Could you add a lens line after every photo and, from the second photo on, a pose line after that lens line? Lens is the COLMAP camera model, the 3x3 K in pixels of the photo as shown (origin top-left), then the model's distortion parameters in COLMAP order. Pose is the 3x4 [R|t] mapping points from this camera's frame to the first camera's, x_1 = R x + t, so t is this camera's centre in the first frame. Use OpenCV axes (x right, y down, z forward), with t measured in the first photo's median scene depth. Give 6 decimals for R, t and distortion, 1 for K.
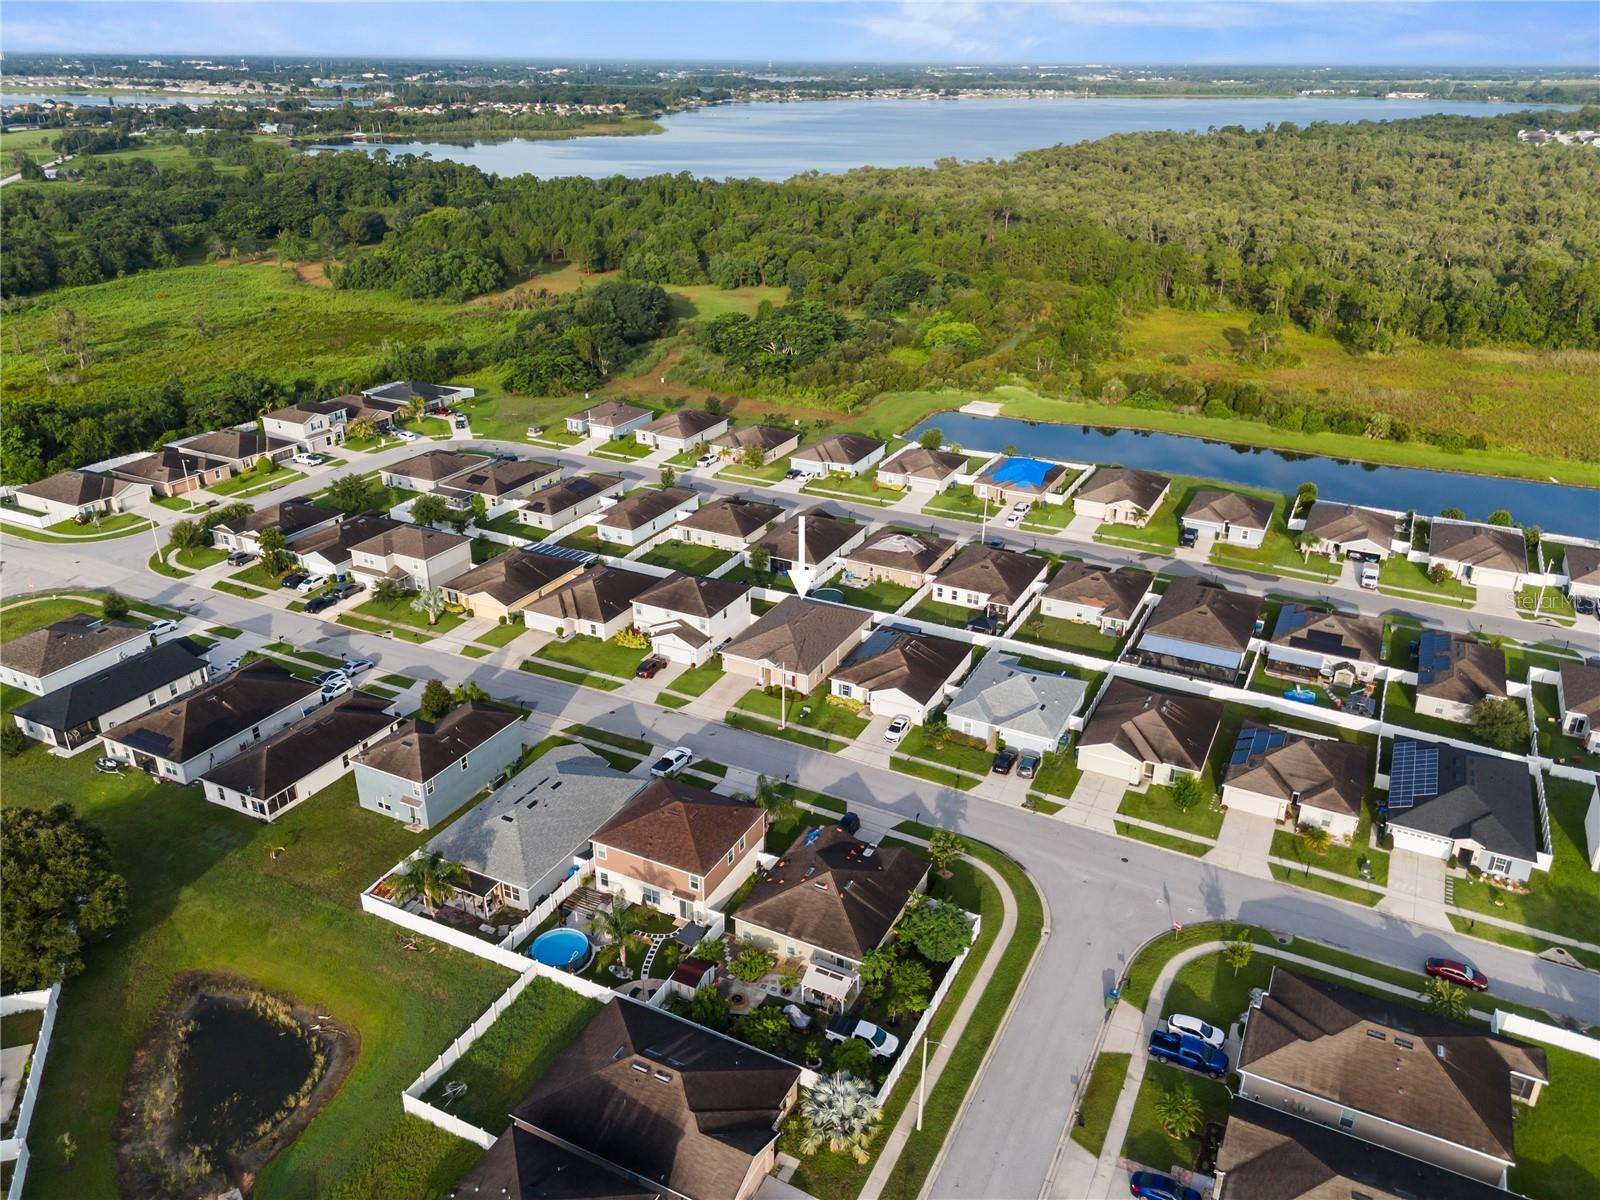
lens RADIAL K [[1166.1, 0, 804.6], [0, 1166.1, 609.6], [0, 0, 1]] dist [0.056954, -0.045057]
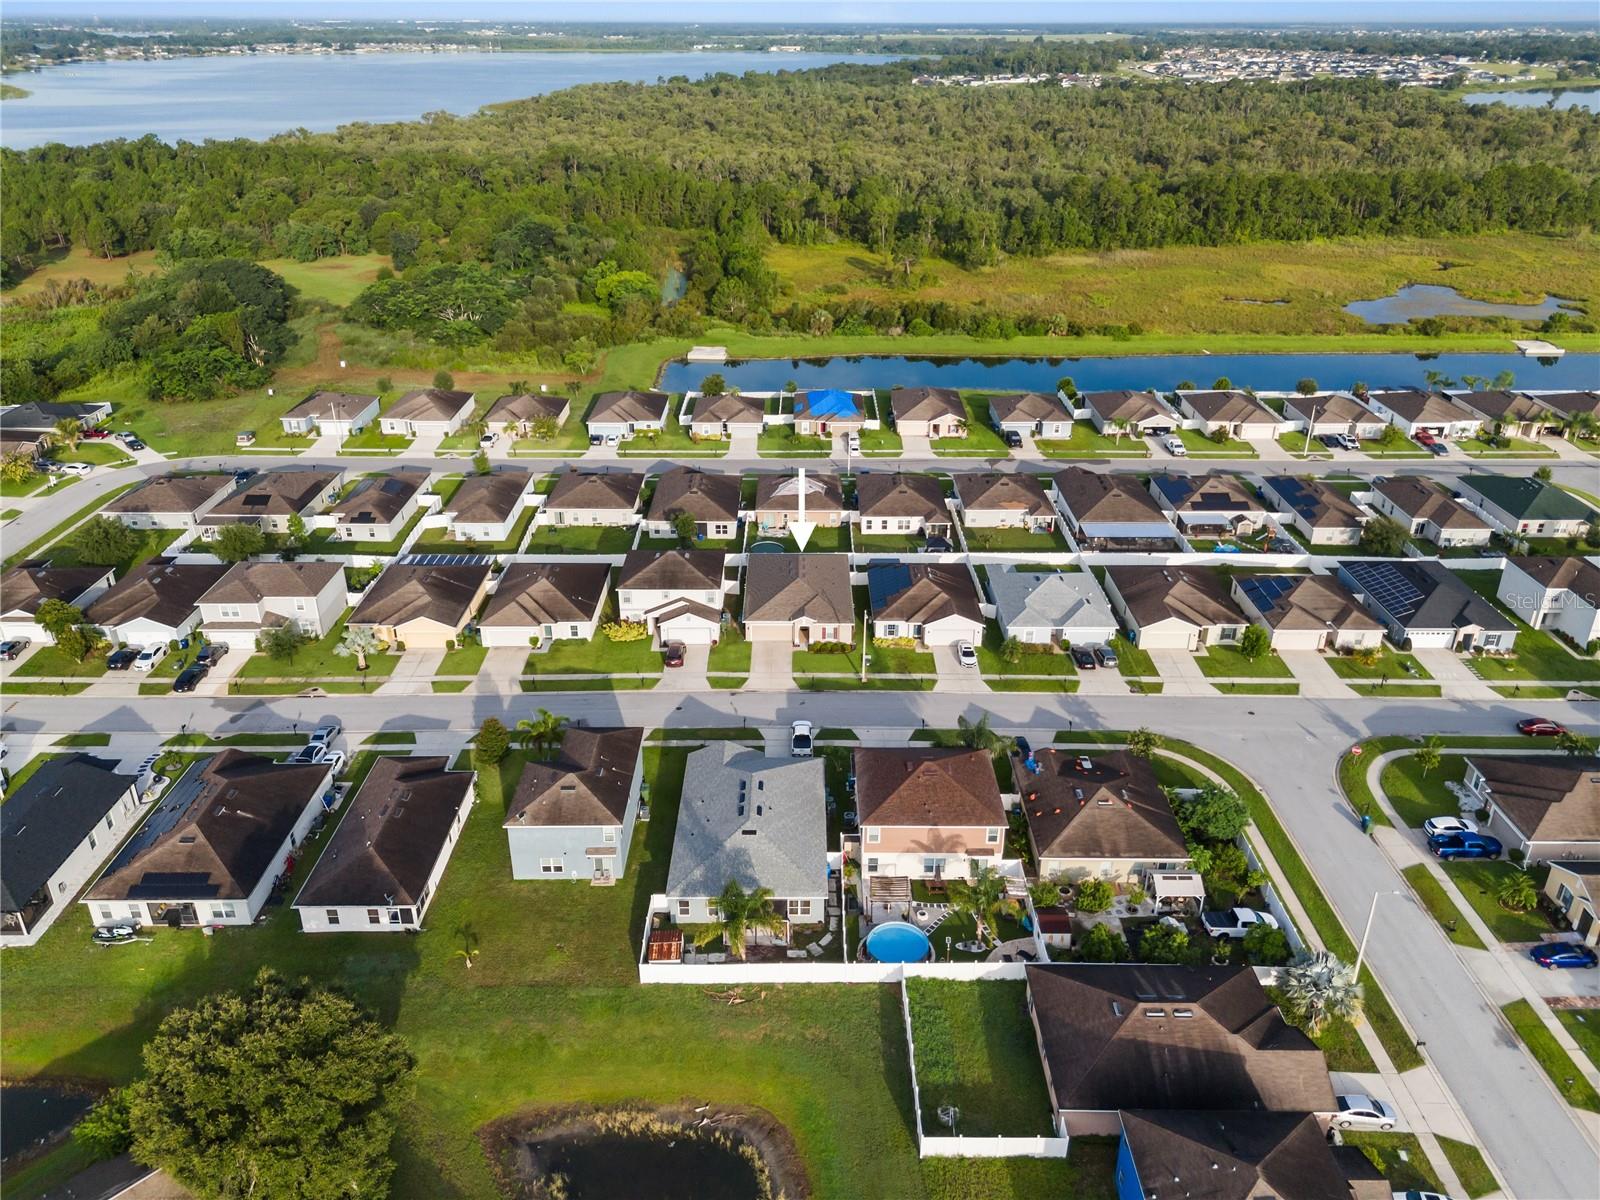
lens RADIAL K [[1166.1, 0, 806.1], [0, 1166.1, 605.7], [0, 0, 1]] dist [0.056954, -0.045057]
pose [[0.893036, -0.205337, 0.400403, -0.338910], [0.194156, 0.978556, 0.068794, -0.025466], [-0.405943, 0.016305, 0.913753, 0.115586]]
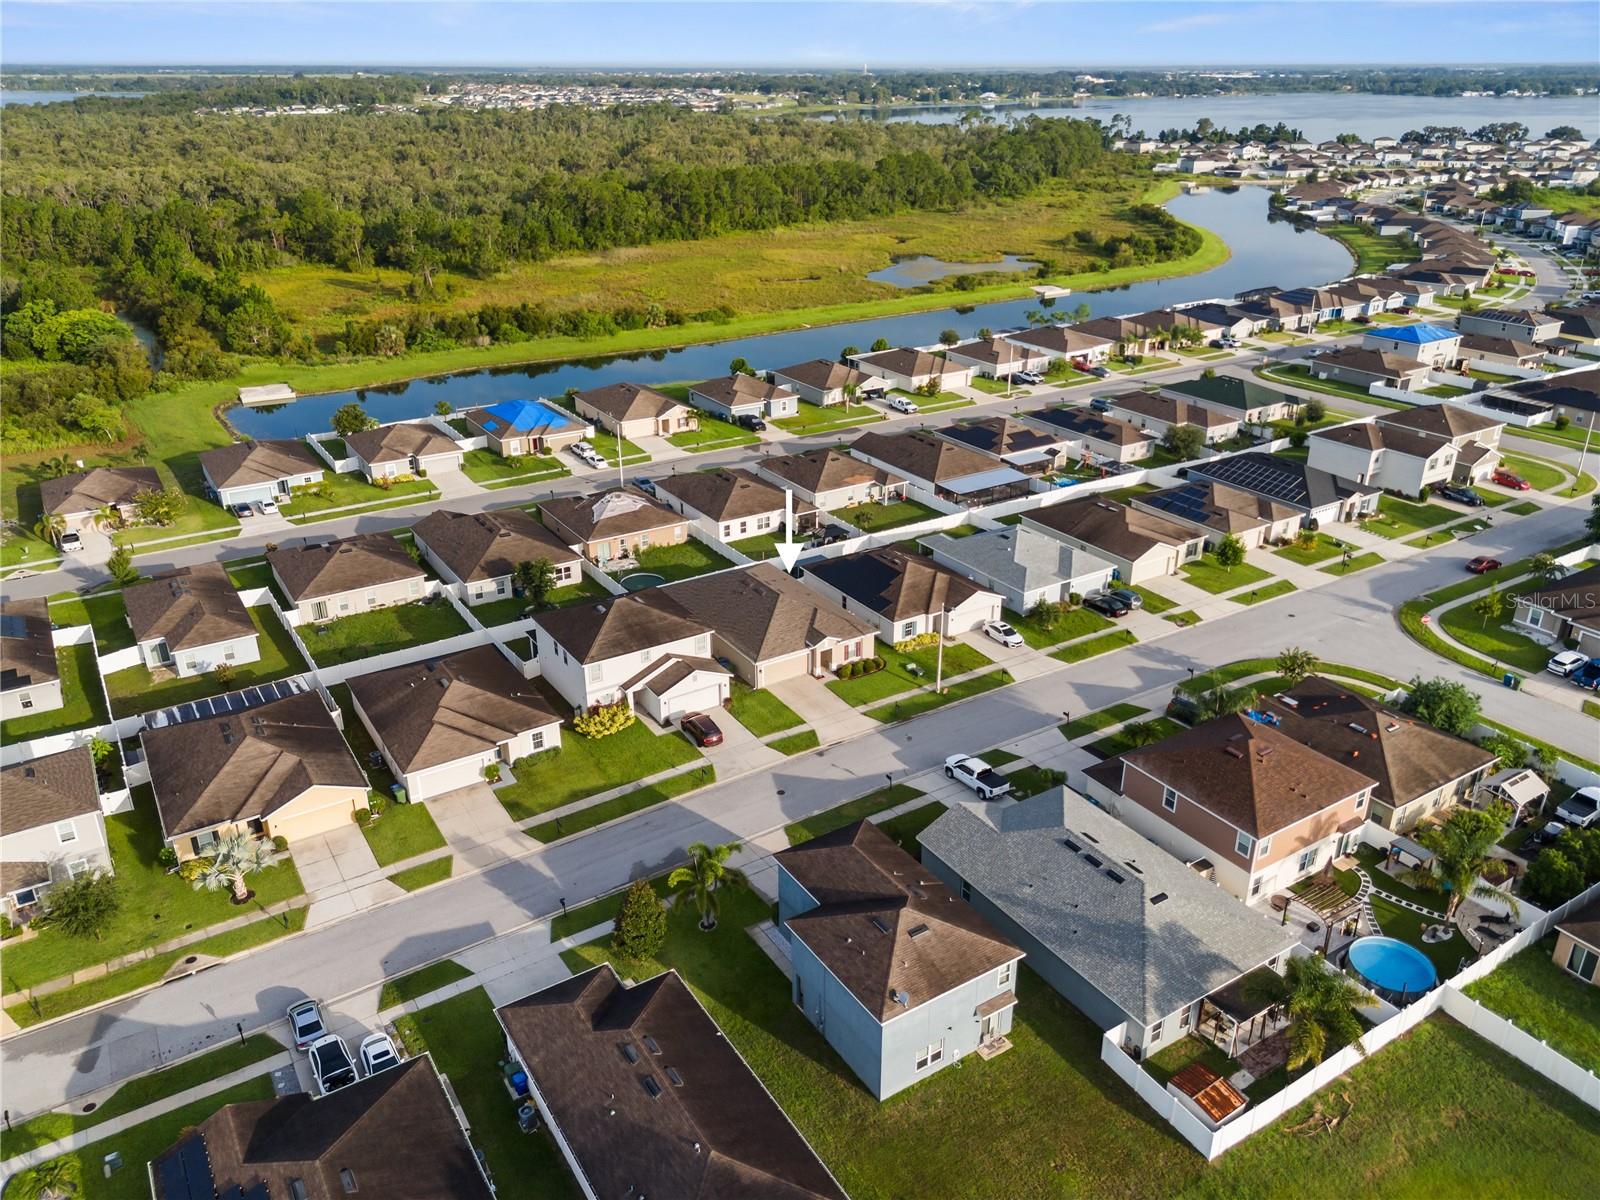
lens RADIAL K [[1166.1, 0, 807.2], [0, 1166.1, 598.1], [0, 0, 1]] dist [0.056954, -0.045057]
pose [[0.511958, -0.362122, 0.778953, -0.502498], [0.366589, 0.912183, 0.183122, -0.099420], [-0.776860, 0.191805, 0.599749, 0.470025]]
